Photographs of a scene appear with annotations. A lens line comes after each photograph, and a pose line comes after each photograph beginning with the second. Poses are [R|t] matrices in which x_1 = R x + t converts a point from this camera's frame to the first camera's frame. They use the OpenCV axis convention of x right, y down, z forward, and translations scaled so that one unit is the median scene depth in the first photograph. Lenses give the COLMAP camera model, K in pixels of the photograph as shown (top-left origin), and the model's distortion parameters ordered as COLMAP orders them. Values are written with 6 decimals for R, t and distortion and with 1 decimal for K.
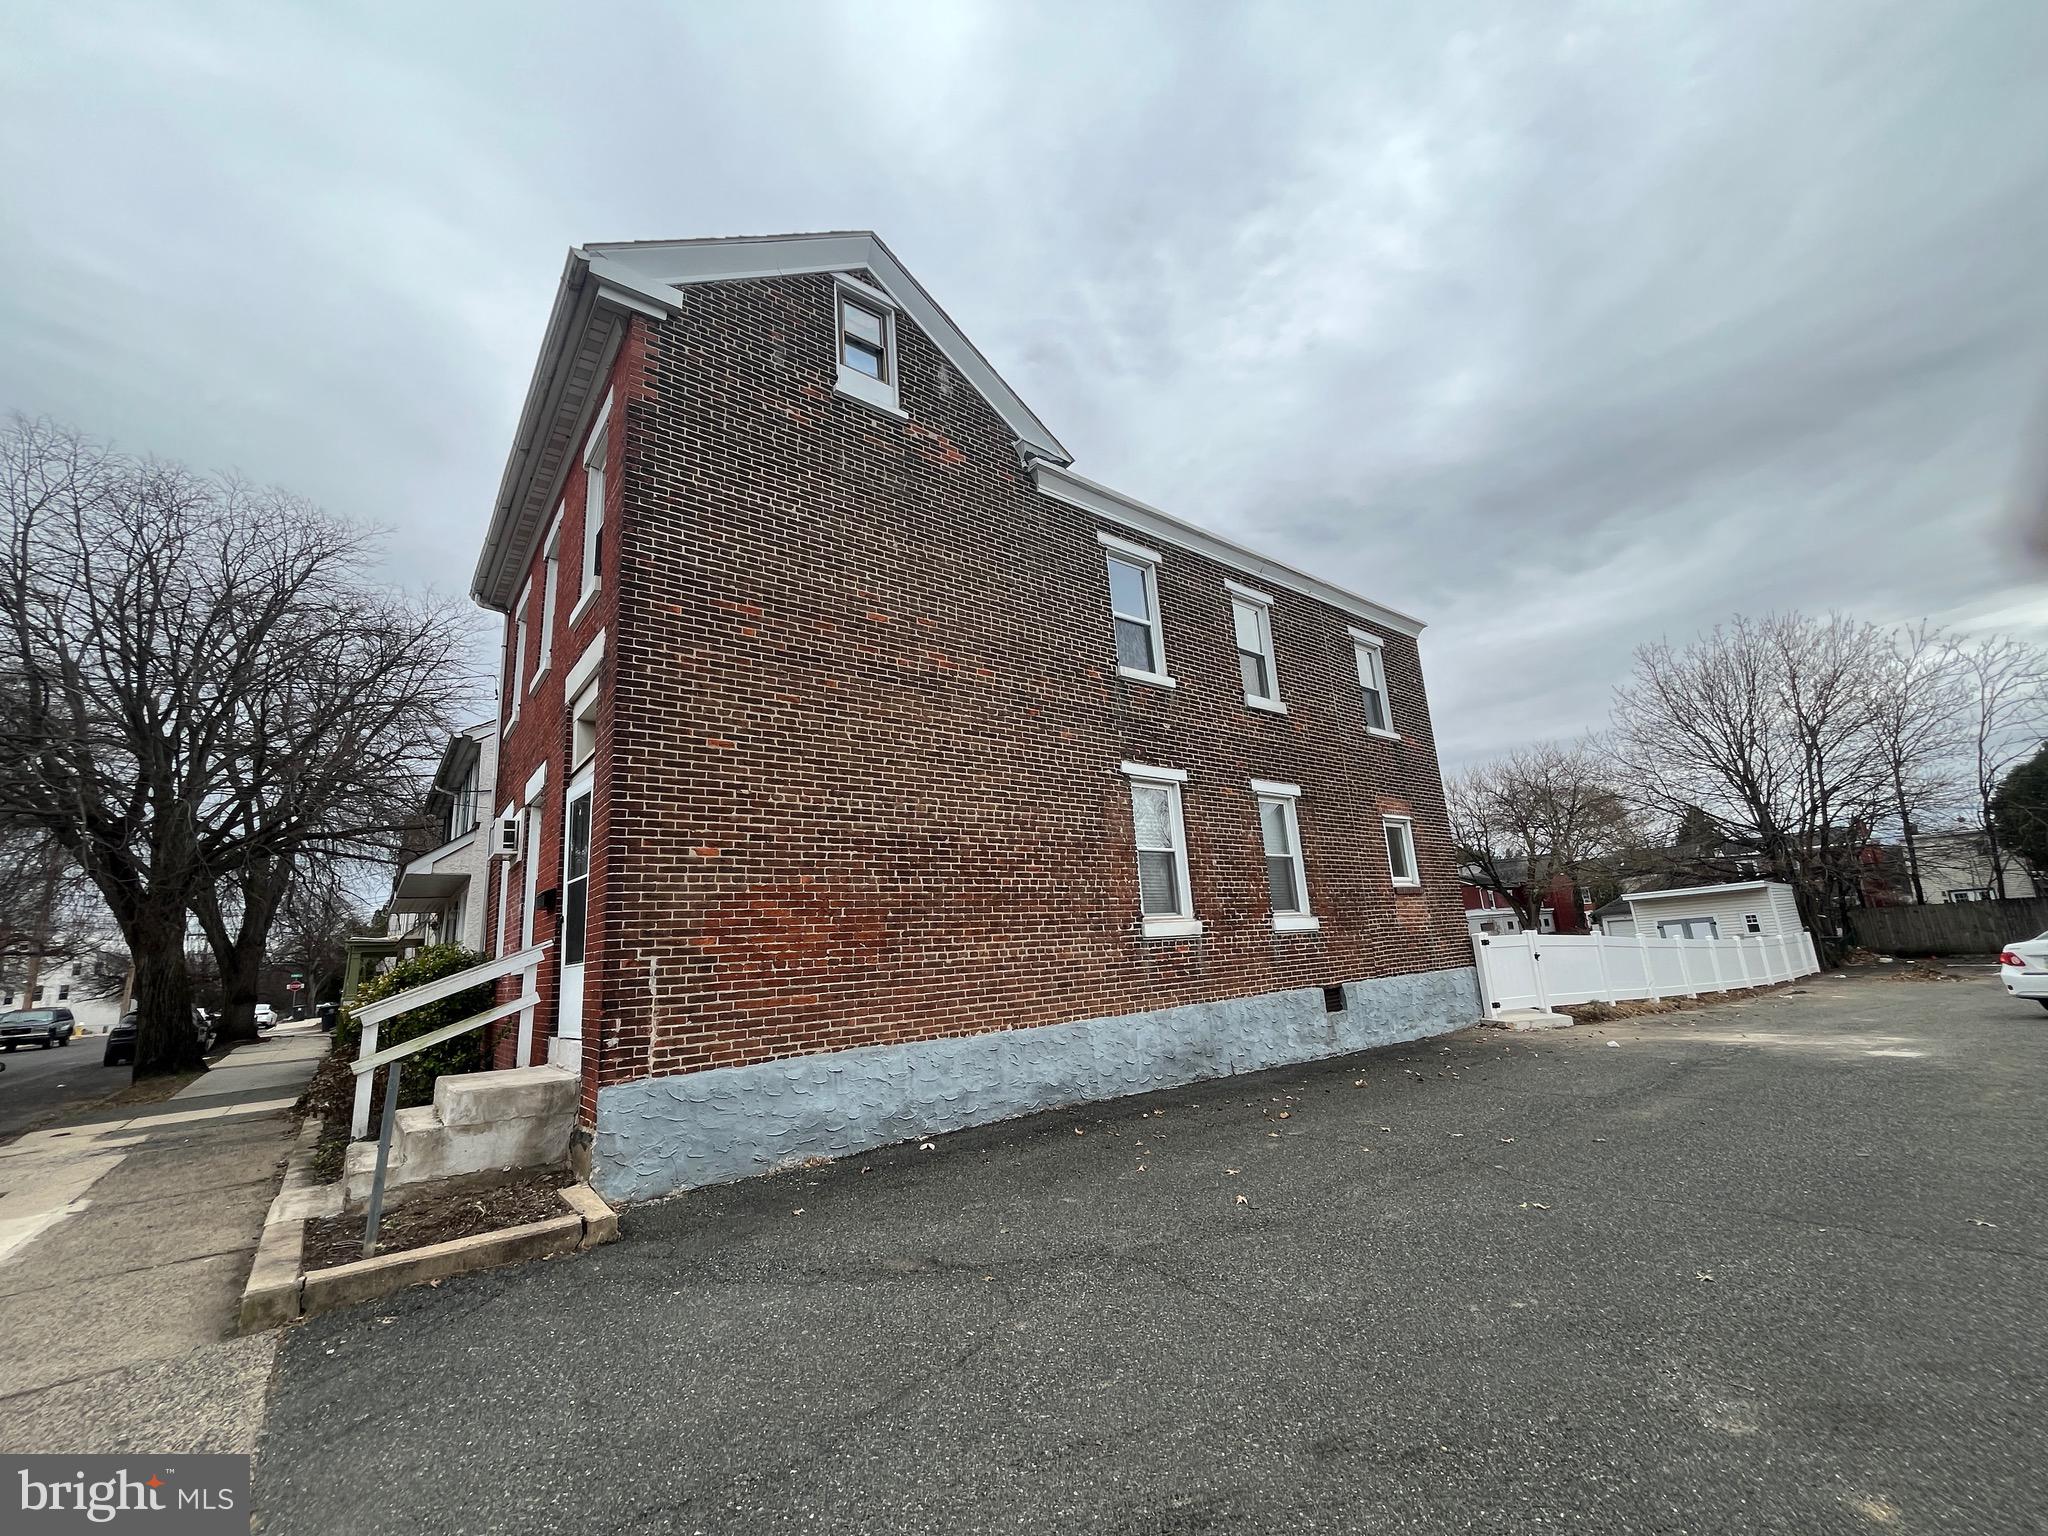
lens RADIAL K [[823.2, 0, 1027.3], [0, 823.2, 770.1], [0, 0, 1]] dist [-0.001274, -0.000833]
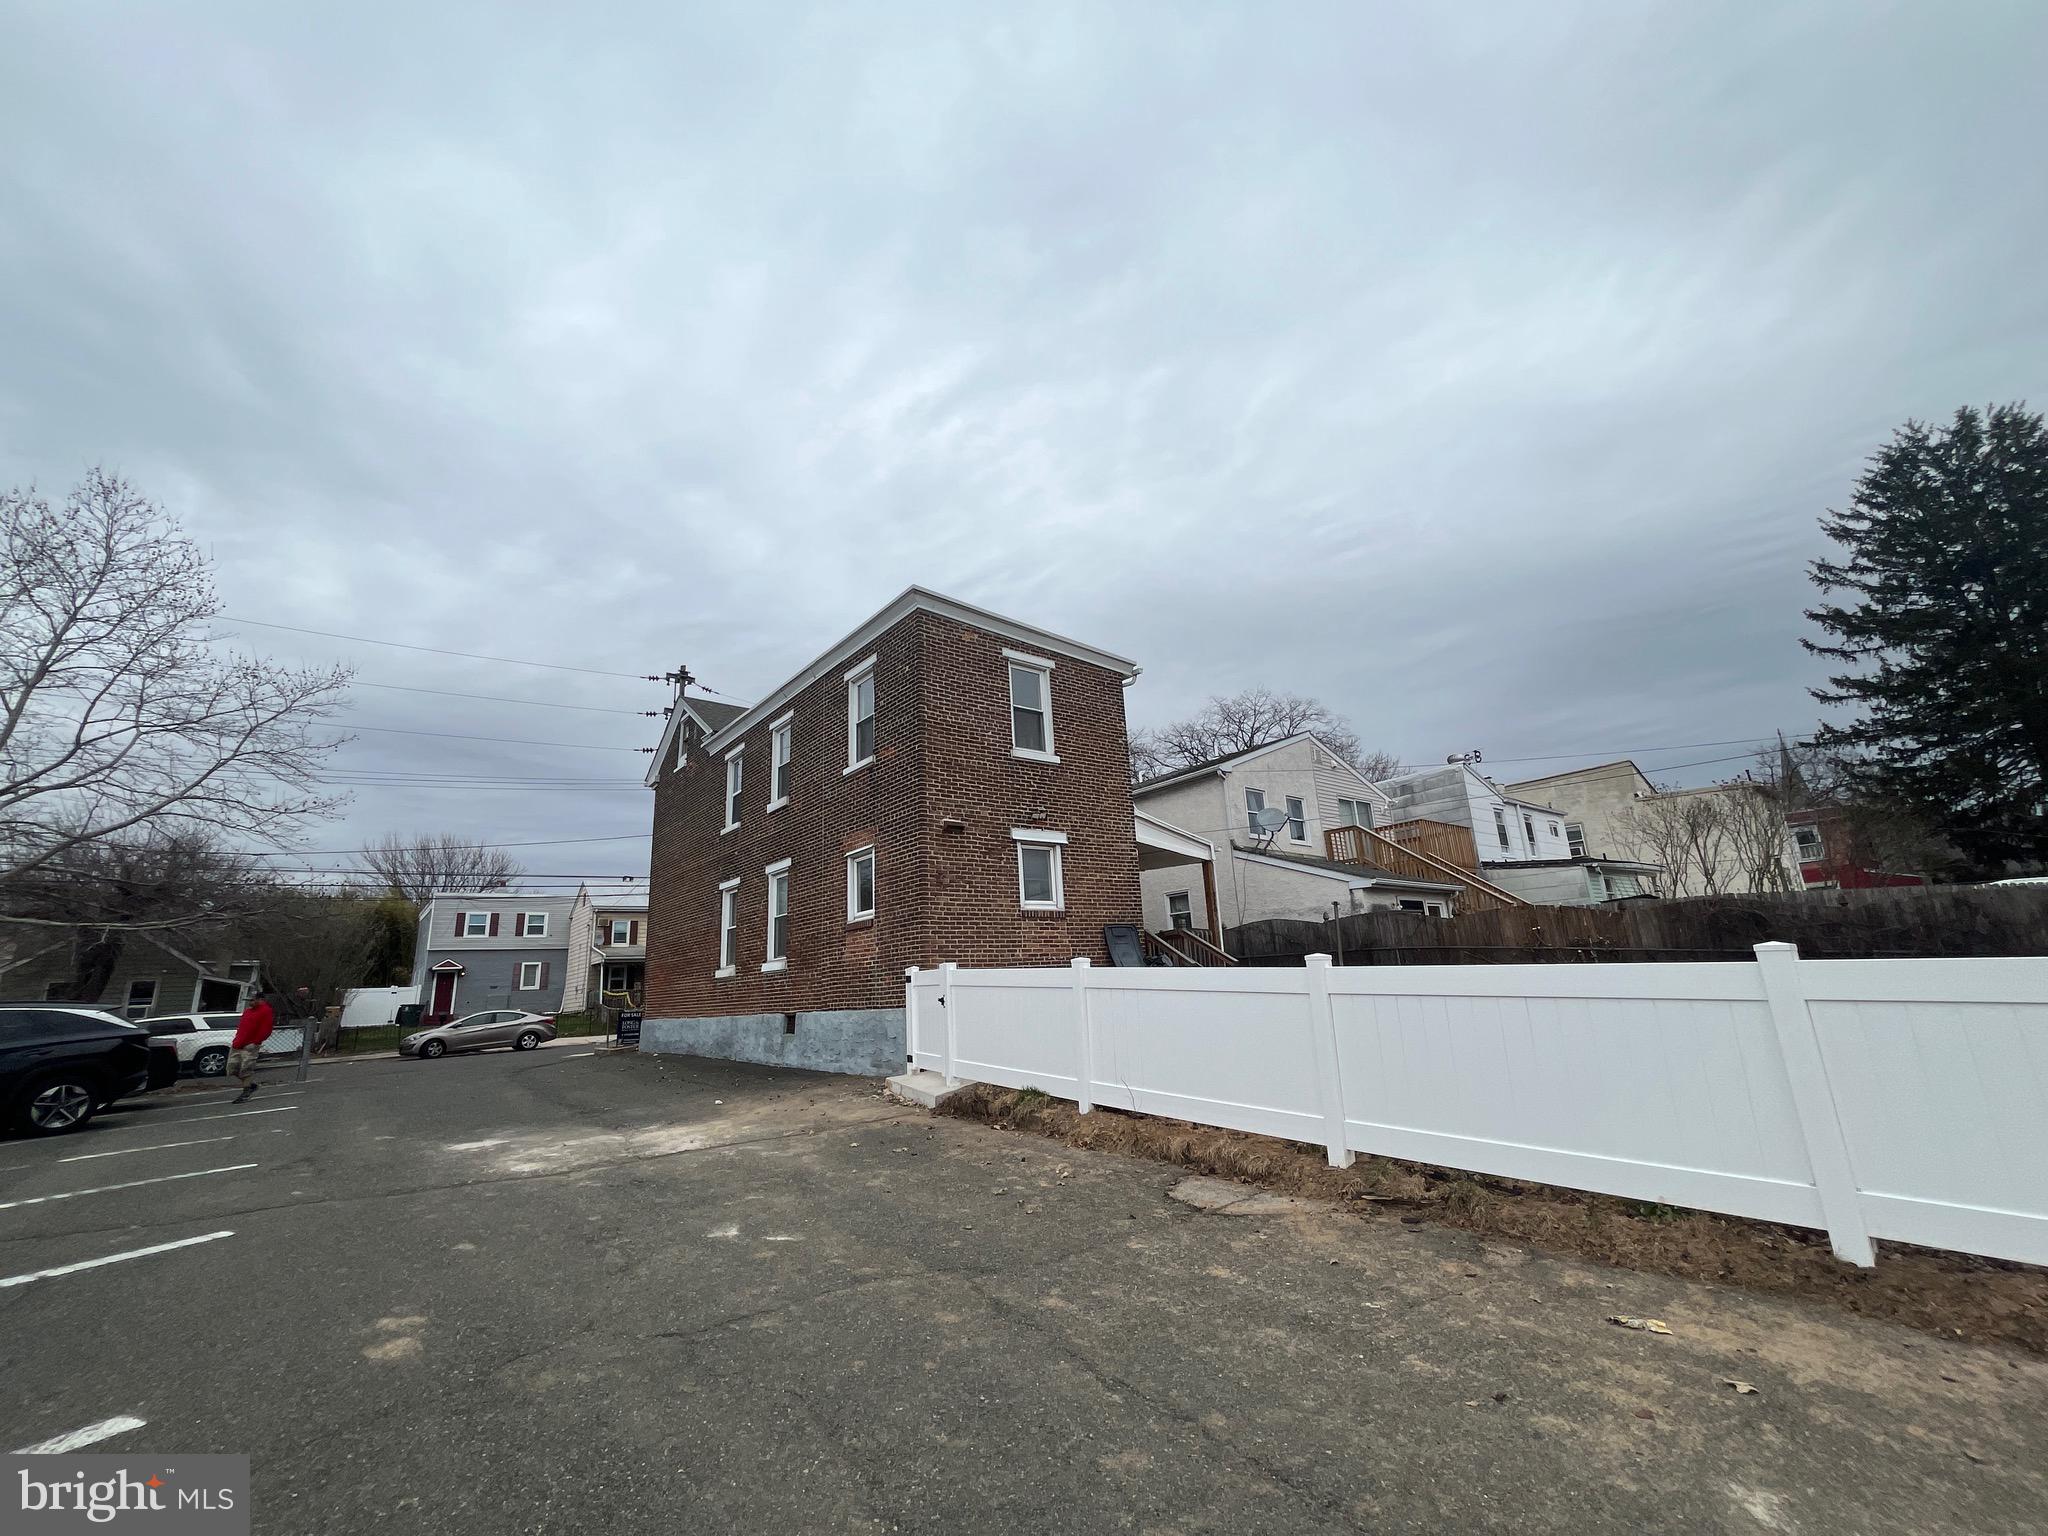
lens RADIAL K [[823.2, 0, 1030.7], [0, 823.2, 772.7], [0, 0, 1]] dist [-0.001274, -0.000833]
pose [[0.016263, -0.196087, -0.980452, 2.262088], [0.274626, 0.943745, -0.184191, 0.325995], [0.961414, -0.266262, 0.069199, 1.813419]]
